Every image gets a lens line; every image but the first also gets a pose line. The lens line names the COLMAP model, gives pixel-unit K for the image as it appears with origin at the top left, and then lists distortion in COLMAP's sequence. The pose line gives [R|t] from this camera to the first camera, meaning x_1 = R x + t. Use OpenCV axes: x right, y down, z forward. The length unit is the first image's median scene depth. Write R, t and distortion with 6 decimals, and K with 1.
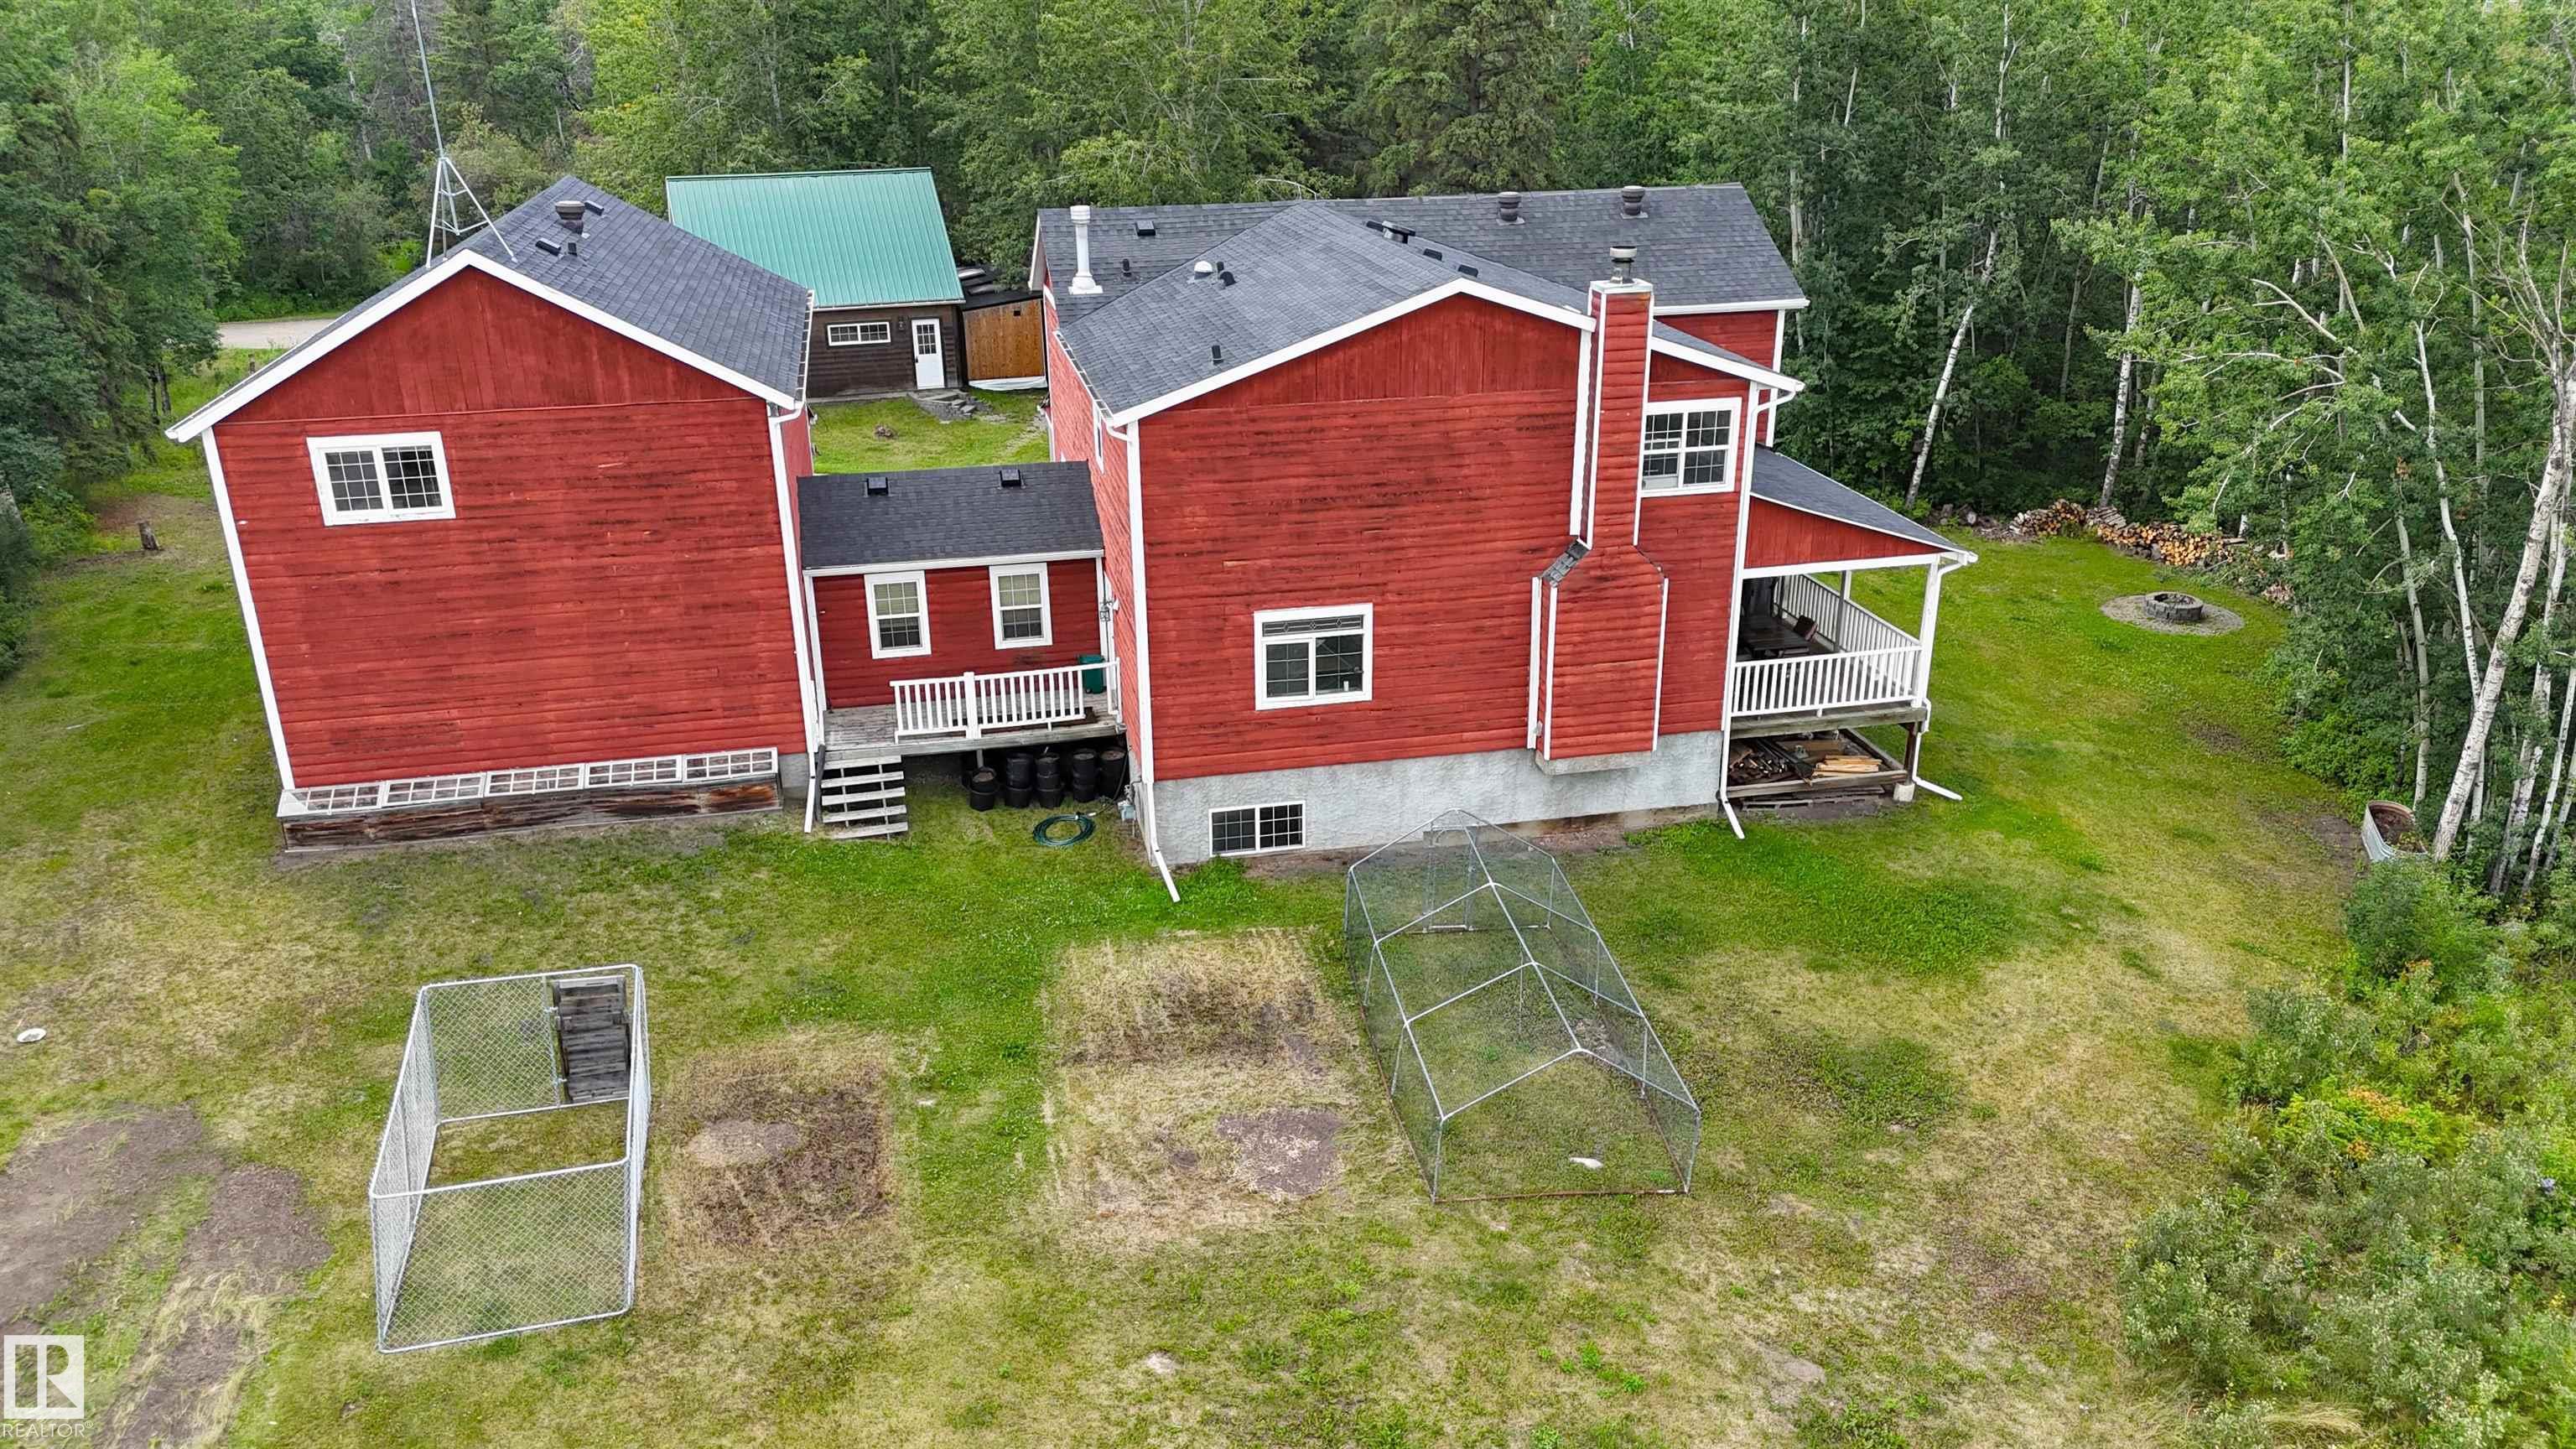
lens RADIAL K [[1908.5, 0, 1312.3], [0, 1908.5, 710.4], [0, 0, 1]] dist [0.055613, -0.051471]
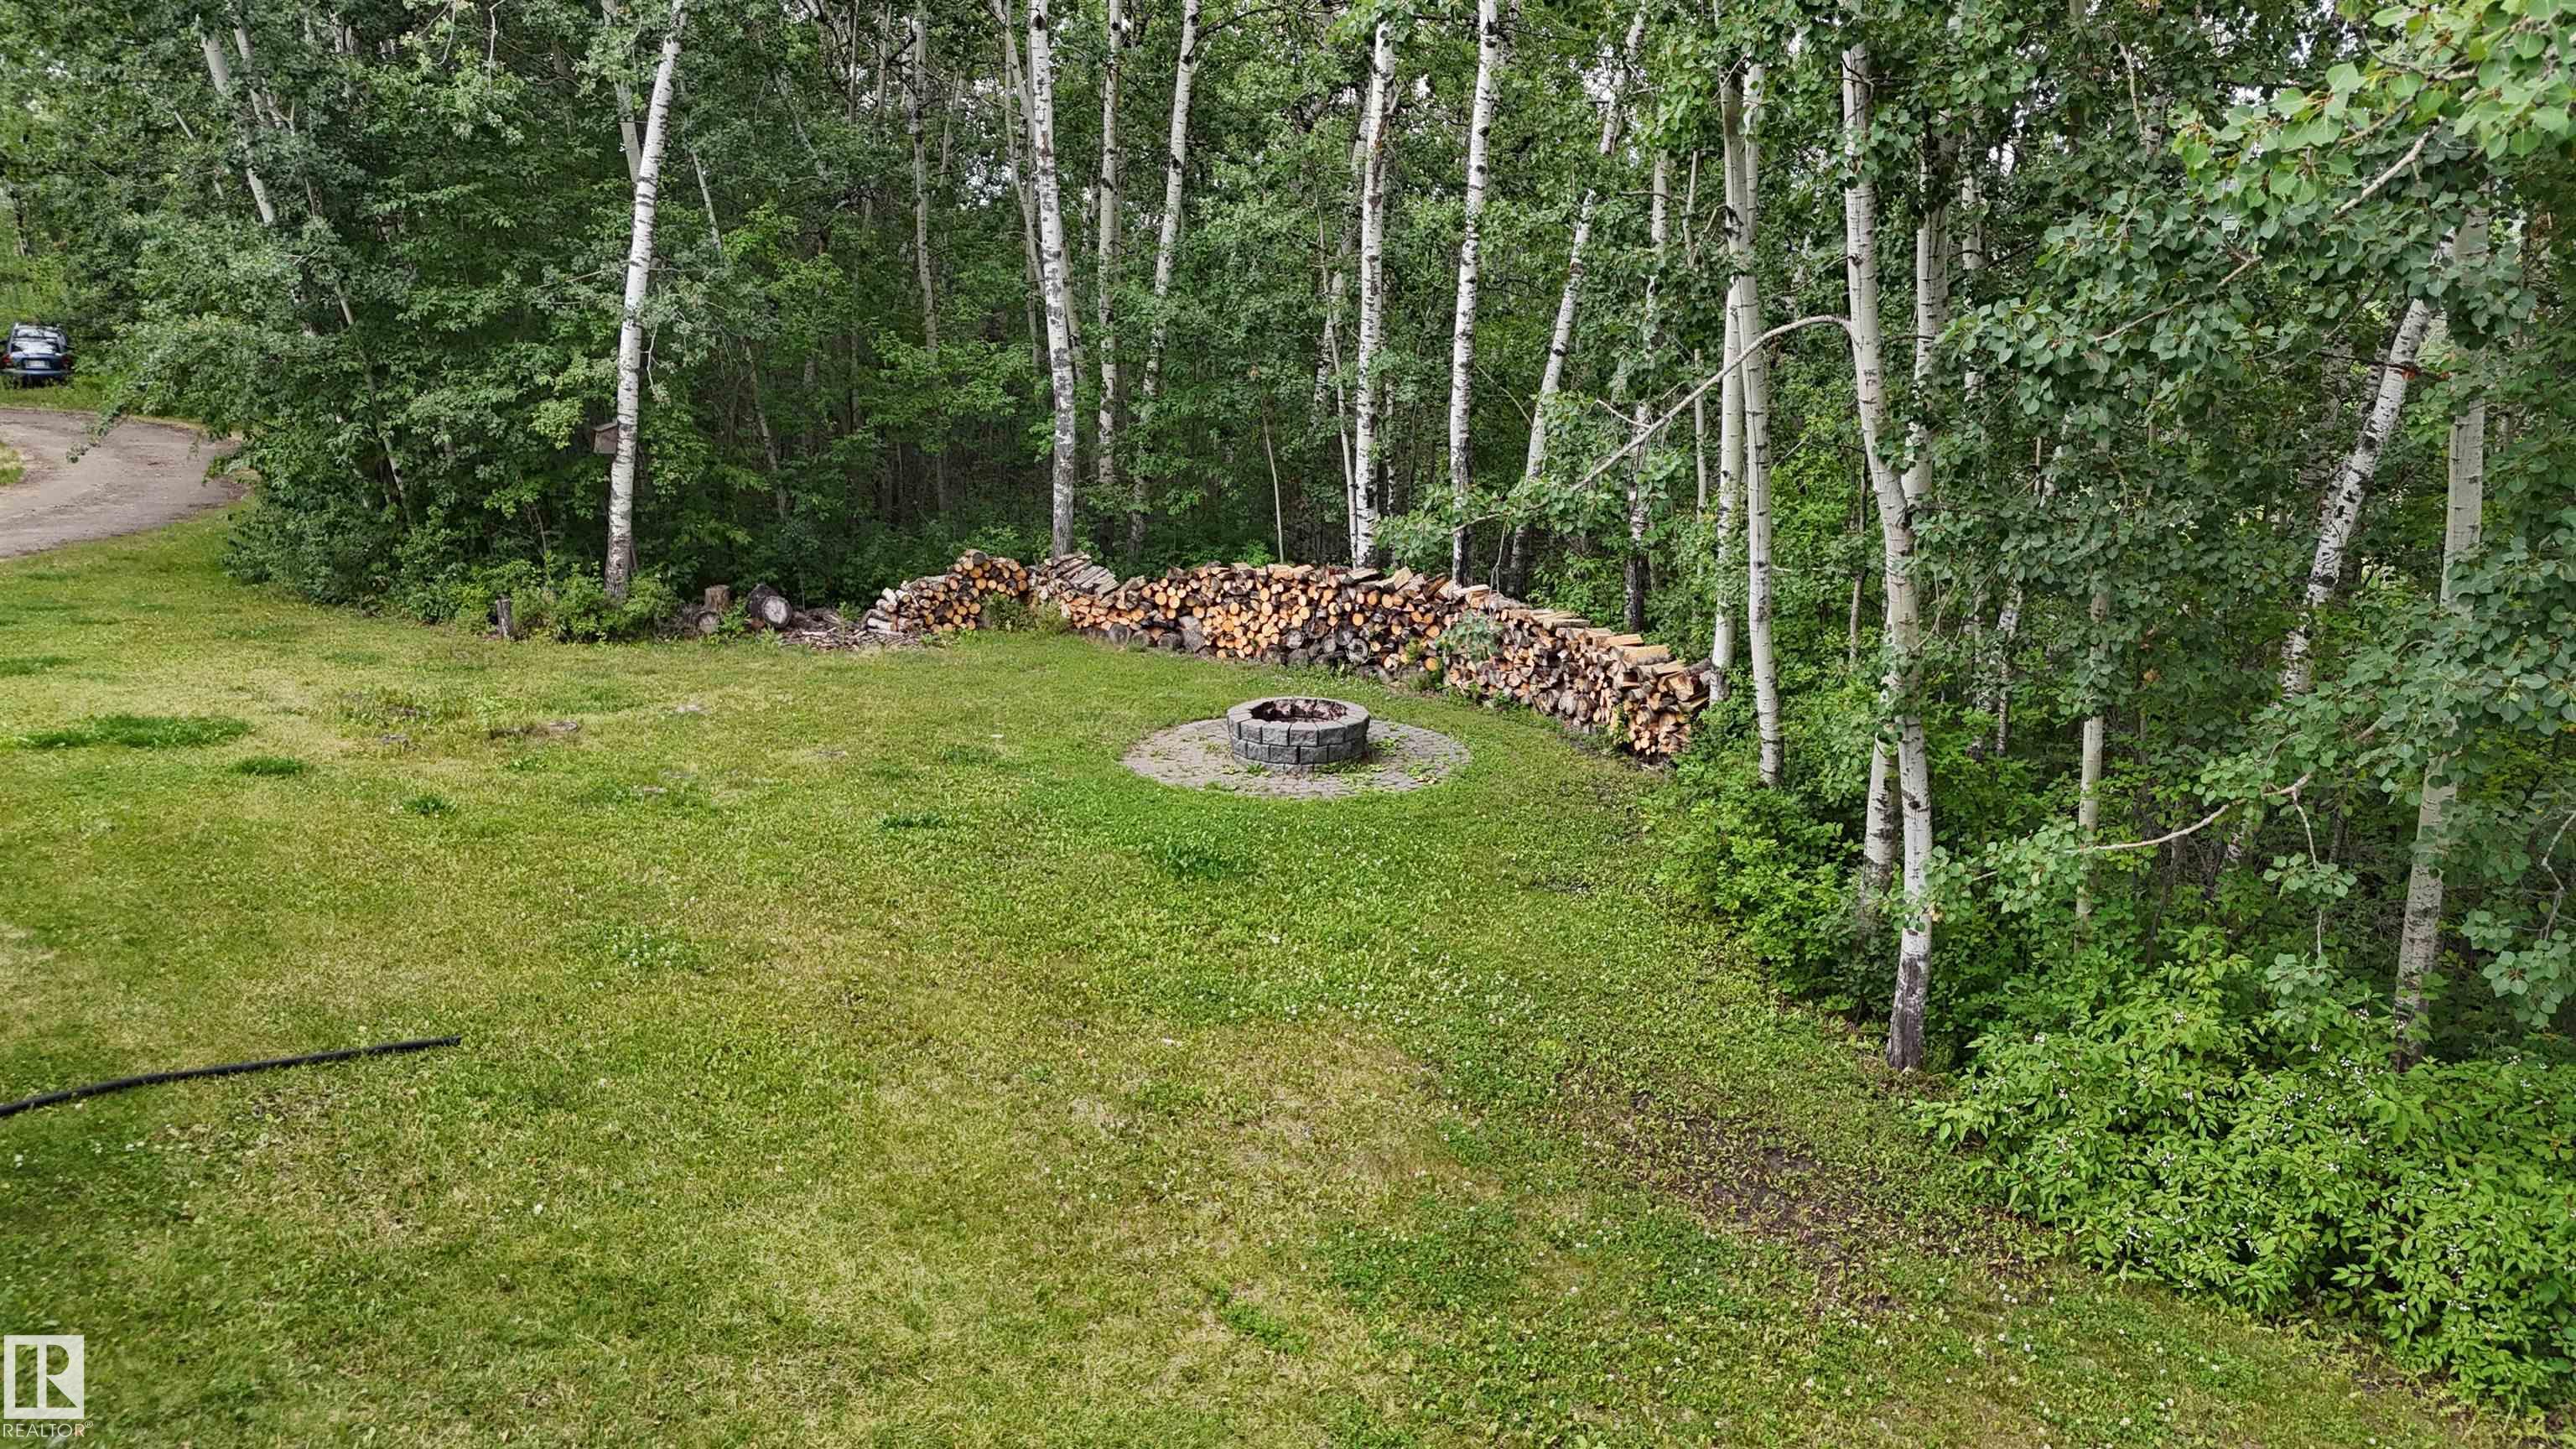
lens RADIAL K [[1908.5, 0, 1290.4], [0, 1908.5, 724.6], [0, 0, 1]] dist [0.055613, -0.051471]
pose [[0.853073, -0.126811, 0.506148, 0.340279], [0.190489, 0.978756, -0.075835, -0.035994], [-0.485779, 0.161109, 0.859106, 0.898266]]
